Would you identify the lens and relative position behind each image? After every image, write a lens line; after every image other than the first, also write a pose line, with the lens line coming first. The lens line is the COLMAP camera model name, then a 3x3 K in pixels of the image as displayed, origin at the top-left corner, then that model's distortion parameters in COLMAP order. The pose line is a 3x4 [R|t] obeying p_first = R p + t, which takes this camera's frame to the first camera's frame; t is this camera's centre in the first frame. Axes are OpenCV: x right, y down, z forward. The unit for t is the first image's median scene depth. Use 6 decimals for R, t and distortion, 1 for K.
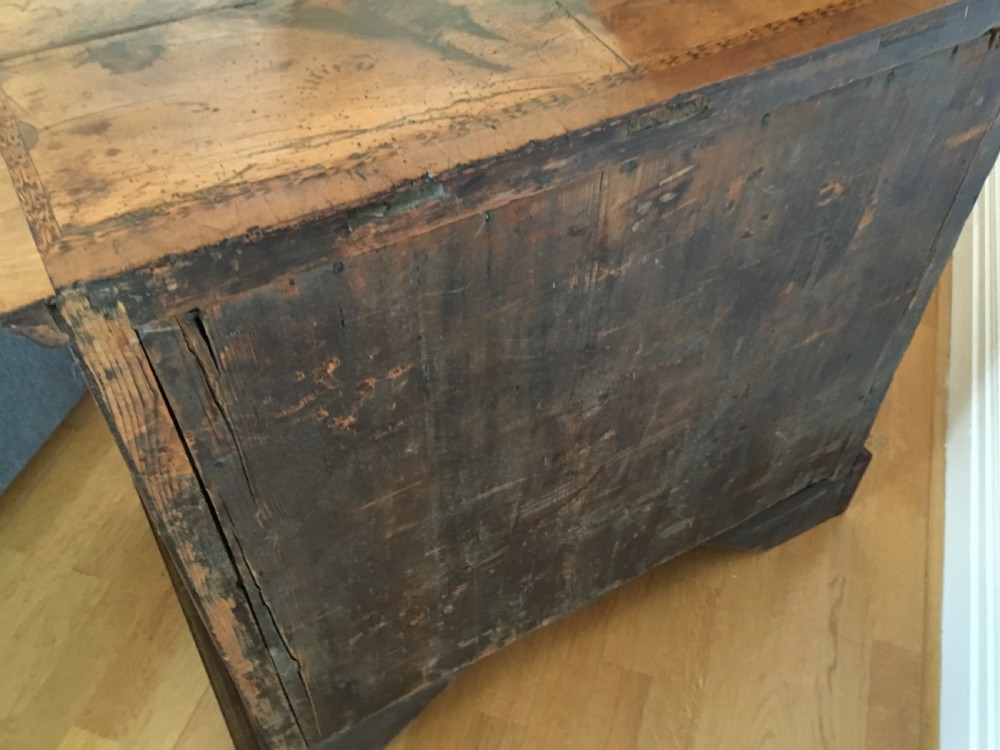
lens RADIAL K [[960.2, 0, 500.0], [0, 960.2, 375.0], [0, 0, 1]] dist [0.079442, -0.089693]
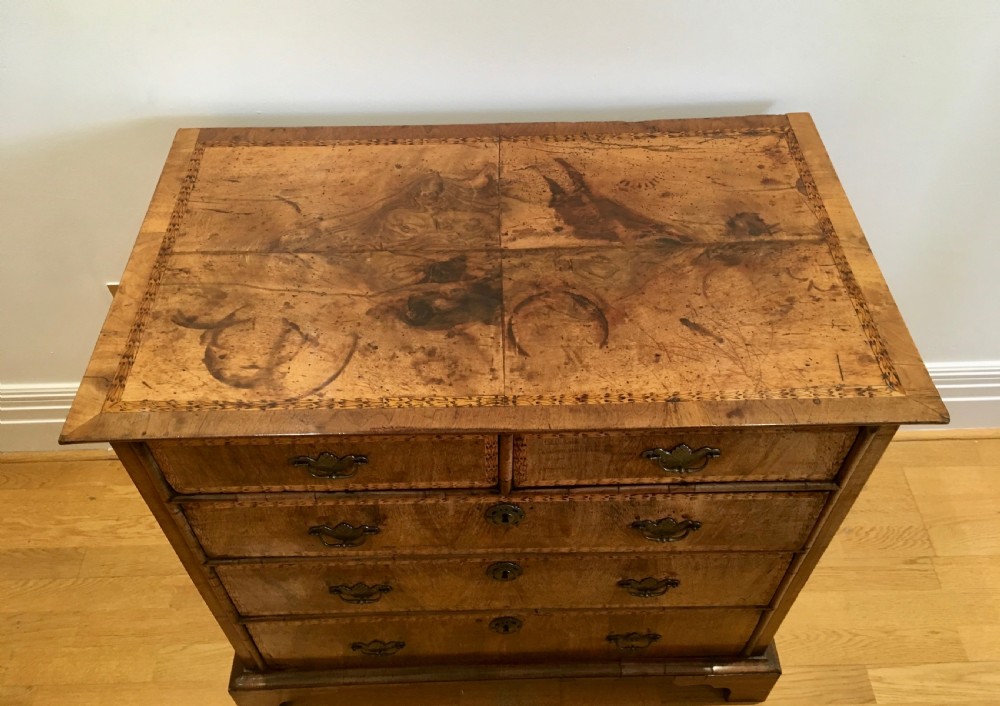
lens RADIAL K [[848.4, 0, 498.2], [0, 848.4, 332.3], [0, 0, 1]] dist [0.062947, -0.003201]
pose [[-0.882630, -0.345415, 0.318830, -0.603901], [0.357602, -0.053173, 0.932359, -2.155964], [-0.305098, 0.936942, 0.170453, 1.180295]]
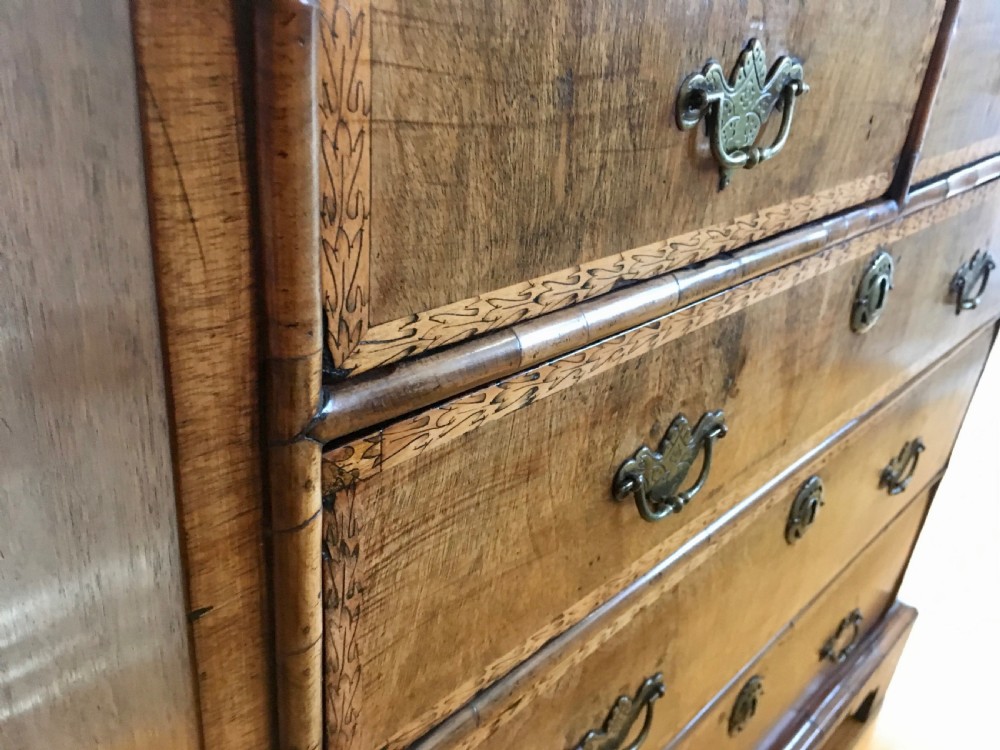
lens RADIAL K [[865.7, 0, 500.0], [0, 865.7, 375.0], [0, 0, 1]] dist [0.049148, -0.011866]
pose [[-0.949570, 0.065747, -0.306585, 0.367308], [-0.281270, 0.253531, 0.925532, -1.249112], [0.138580, 0.965090, -0.222252, 1.998004]]
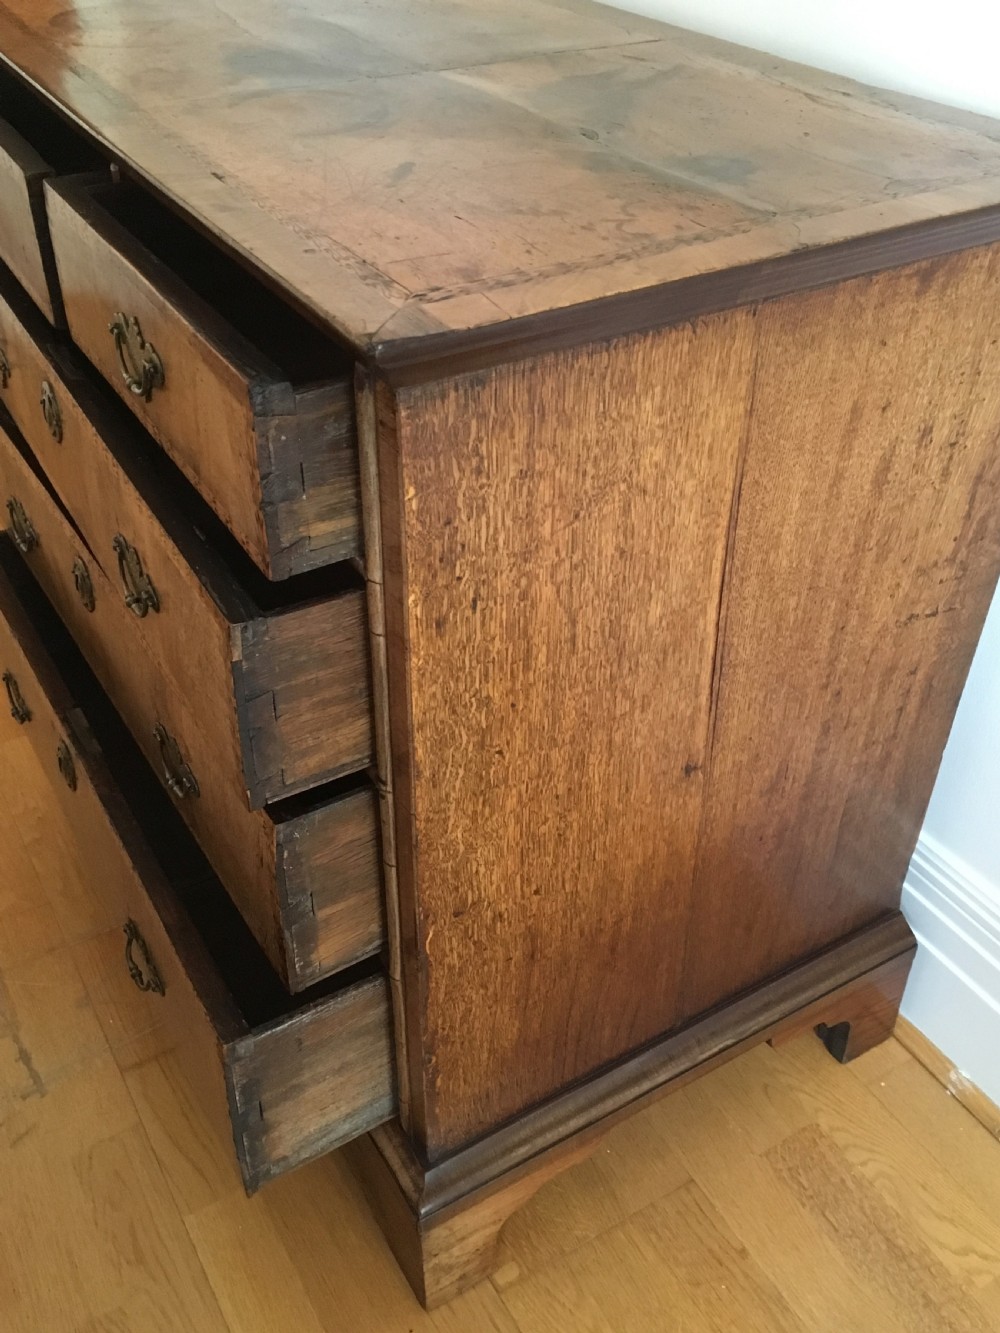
lens RADIAL K [[1280.0, 0, 500.0], [0, 1280.0, 666.5], [0, 0, 1]] dist [0.079442, -0.089693]
pose [[-0.029206, -0.600356, 0.799199, -1.712176], [0.736853, 0.527326, 0.423054, -0.800461], [-0.675422, 0.601248, 0.426973, 1.016498]]
